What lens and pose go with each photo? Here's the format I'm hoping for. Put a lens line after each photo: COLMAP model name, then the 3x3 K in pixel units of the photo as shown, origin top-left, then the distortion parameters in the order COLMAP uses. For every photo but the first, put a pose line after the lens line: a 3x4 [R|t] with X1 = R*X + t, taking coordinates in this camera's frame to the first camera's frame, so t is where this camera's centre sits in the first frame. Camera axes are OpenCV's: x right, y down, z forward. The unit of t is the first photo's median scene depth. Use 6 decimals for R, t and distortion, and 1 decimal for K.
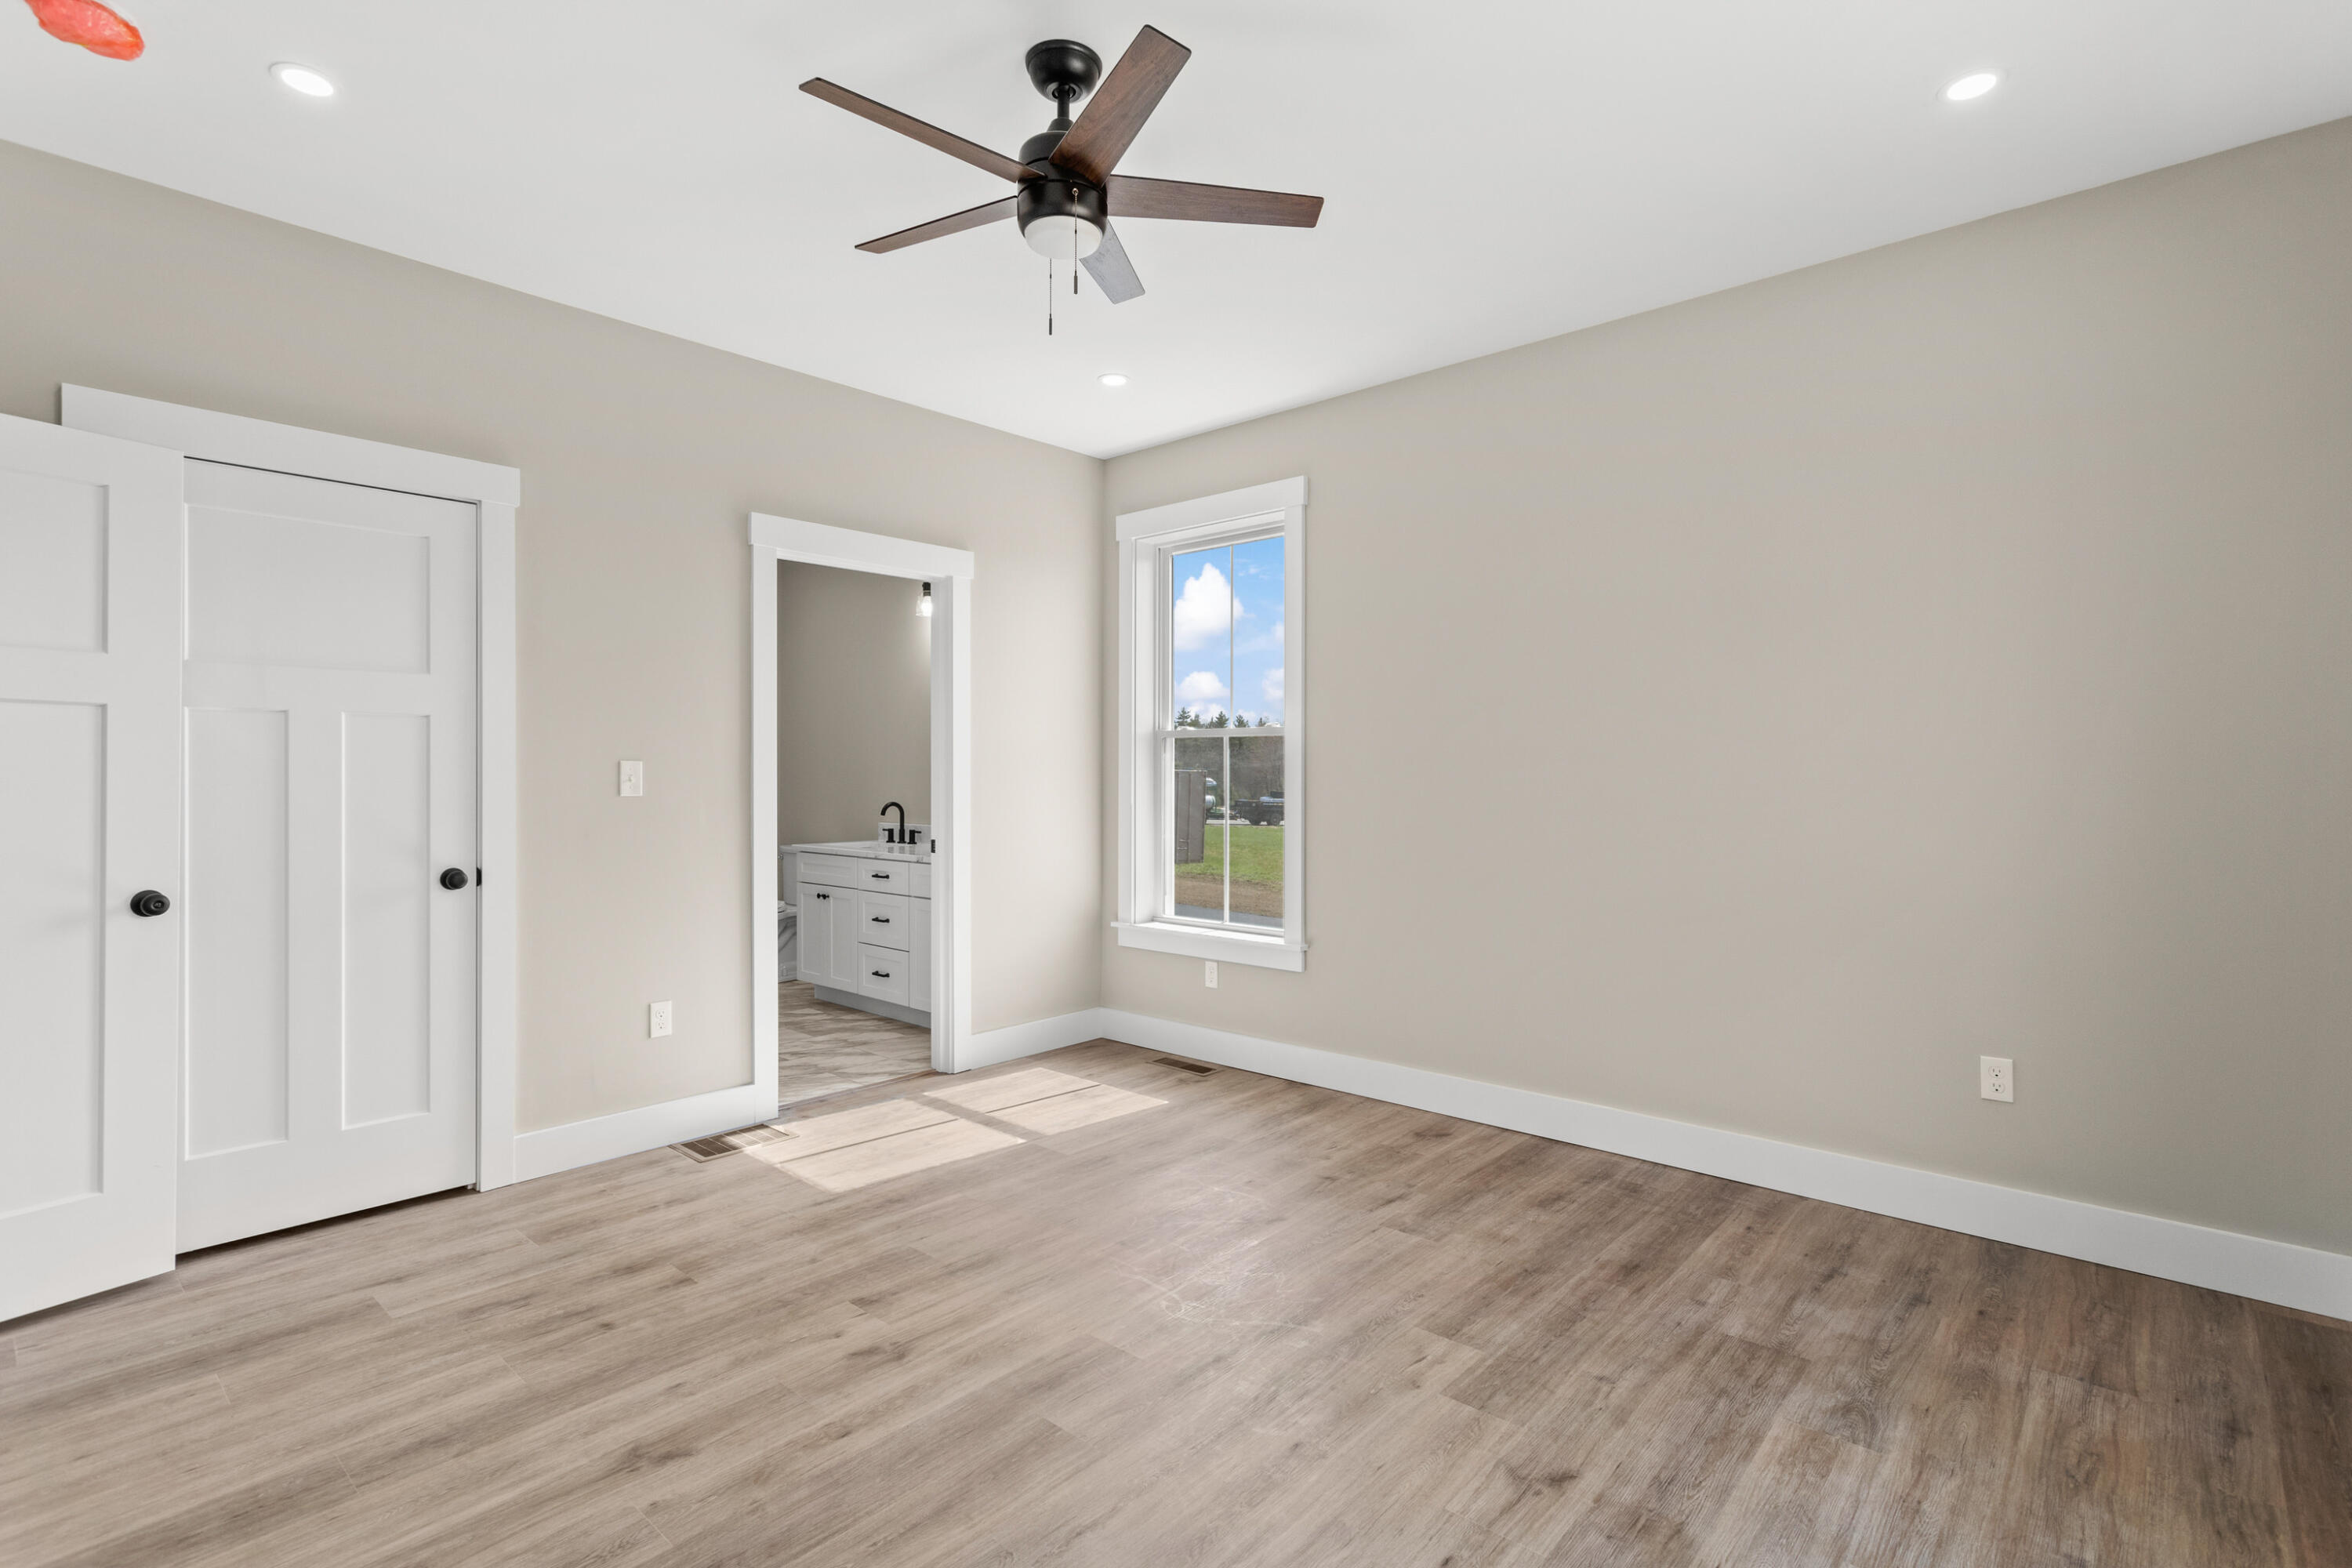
lens RADIAL K [[1112.7, 0, 1177.7], [0, 1112.7, 767.5], [0, 0, 1]] dist [-0.001384, 0.001934]
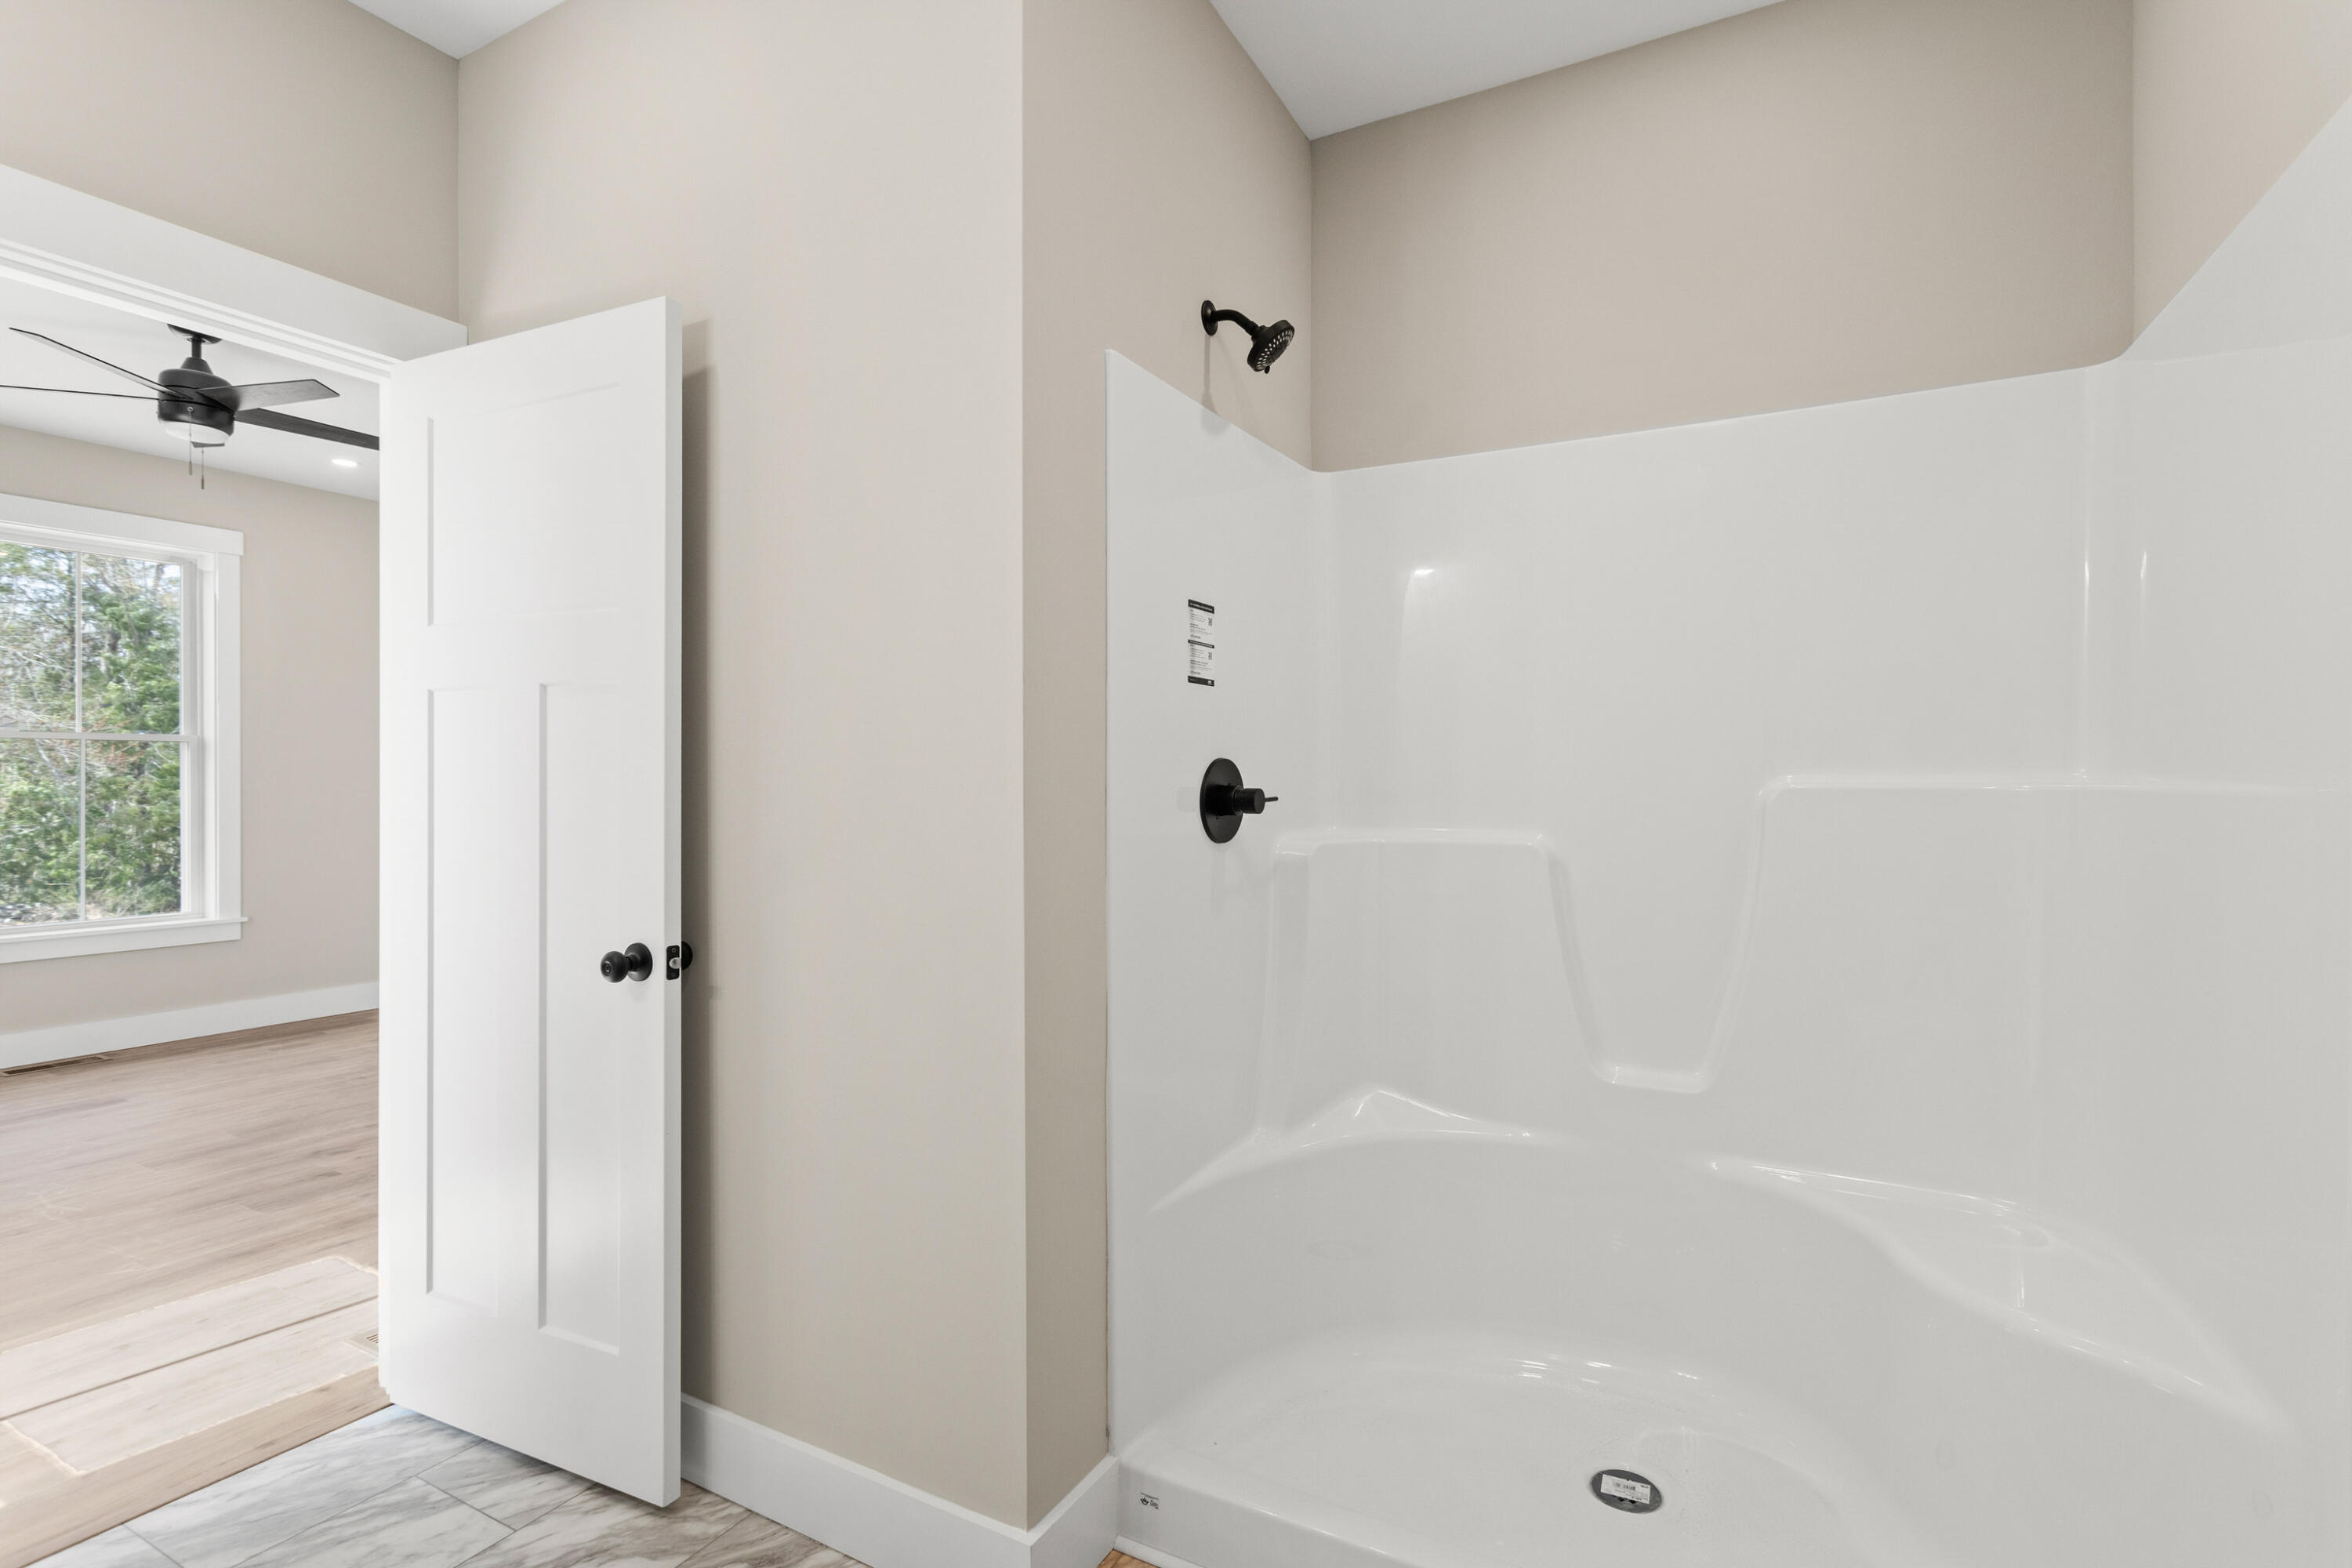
lens RADIAL K [[1112.7, 0, 1173.8], [0, 1112.7, 781.1], [0, 0, 1]] dist [-0.001384, 0.001934]
pose [[-0.972632, -0.002628, -0.232336, -0.859007], [-0.002191, 0.999995, -0.002139, 0.006167], [0.232340, -0.001572, -0.972633, 2.274996]]
